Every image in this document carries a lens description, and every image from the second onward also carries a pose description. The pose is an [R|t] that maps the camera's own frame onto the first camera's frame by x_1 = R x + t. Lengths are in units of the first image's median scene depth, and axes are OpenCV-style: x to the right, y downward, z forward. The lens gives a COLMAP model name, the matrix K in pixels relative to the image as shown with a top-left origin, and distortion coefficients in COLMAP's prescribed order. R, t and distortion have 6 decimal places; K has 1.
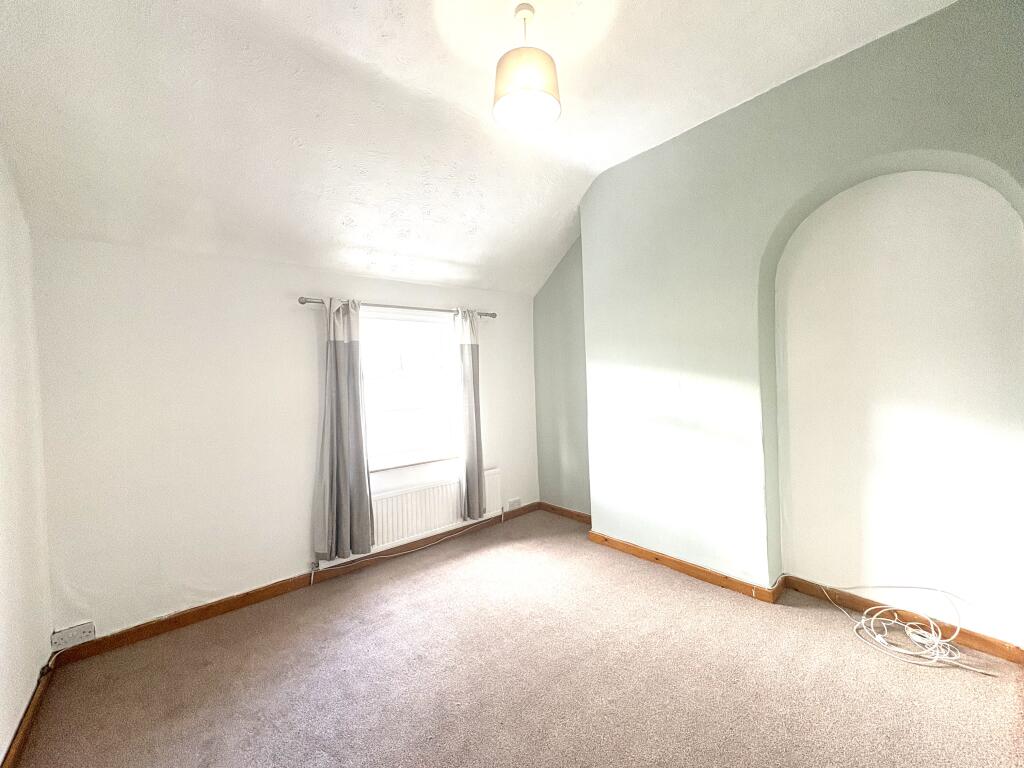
lens RADIAL K [[418.4, 0, 512.0], [0, 418.4, 384.0], [0, 0, 1]] dist [-0.000175, -0.000014]
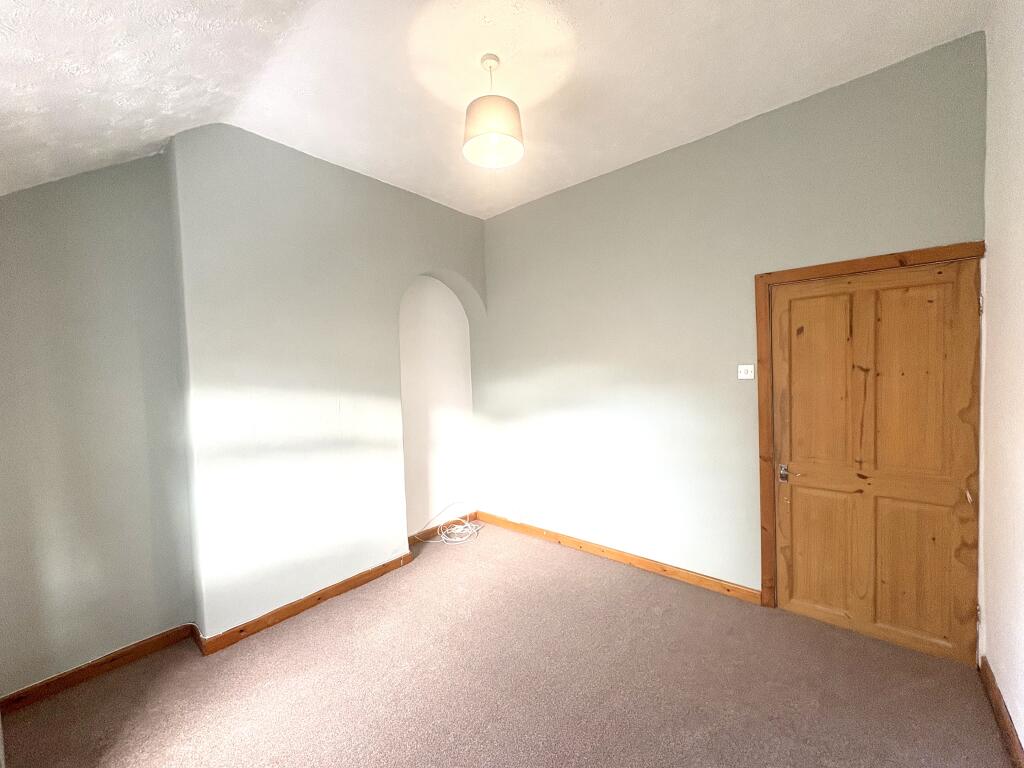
lens RADIAL K [[409.7, 0, 512.0], [0, 409.7, 384.0], [0, 0, 1]] dist [-0.000083, 0.000072]
pose [[-0.169415, 0.012337, 0.985468, -0.629242], [0.062850, 0.998022, -0.001689, -0.021994], [-0.983539, 0.061651, -0.169855, 0.731121]]
